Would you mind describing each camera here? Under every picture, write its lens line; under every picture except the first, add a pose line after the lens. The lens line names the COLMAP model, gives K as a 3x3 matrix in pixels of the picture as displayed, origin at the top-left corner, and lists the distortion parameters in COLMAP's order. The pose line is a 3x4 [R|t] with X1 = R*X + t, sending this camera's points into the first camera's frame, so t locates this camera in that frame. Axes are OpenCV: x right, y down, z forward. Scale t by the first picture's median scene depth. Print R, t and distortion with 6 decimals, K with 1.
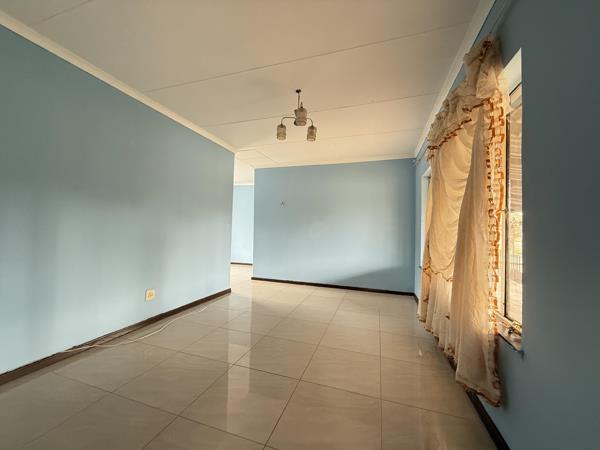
lens RADIAL K [[239.9, 0, 300.0], [0, 239.9, 225.0], [0, 0, 1]] dist [0.001381, 0.000114]
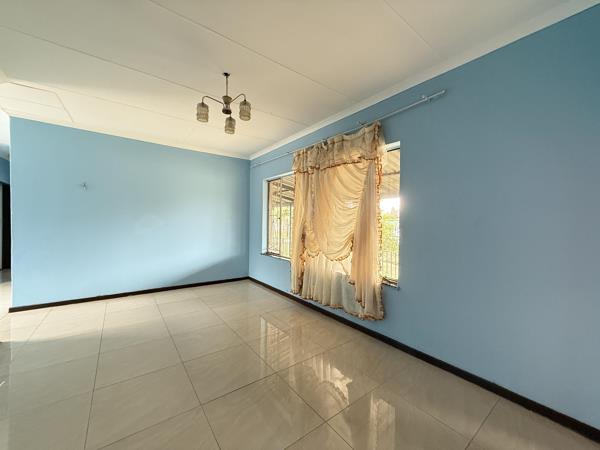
lens RADIAL K [[239.9, 0, 300.0], [0, 239.9, 225.0], [0, 0, 1]] dist [0.001381, 0.000114]
pose [[0.563791, -0.021933, 0.825626, -0.343478], [-0.023564, 0.998813, 0.042625, -0.025358], [-0.825582, -0.043486, 0.562605, 0.141794]]
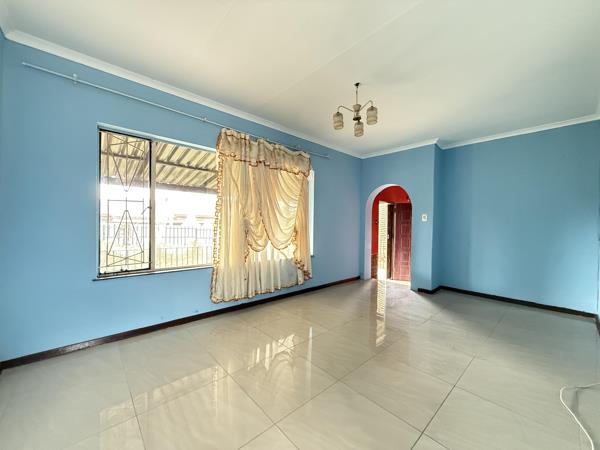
lens RADIAL K [[239.9, 0, 300.0], [0, 239.9, 225.0], [0, 0, 1]] dist [0.001381, 0.000114]
pose [[-0.867509, -0.039921, 0.495817, -0.174634], [-0.047071, 0.998890, -0.001931, 0.019515], [-0.495190, -0.025014, -0.868425, 1.151369]]
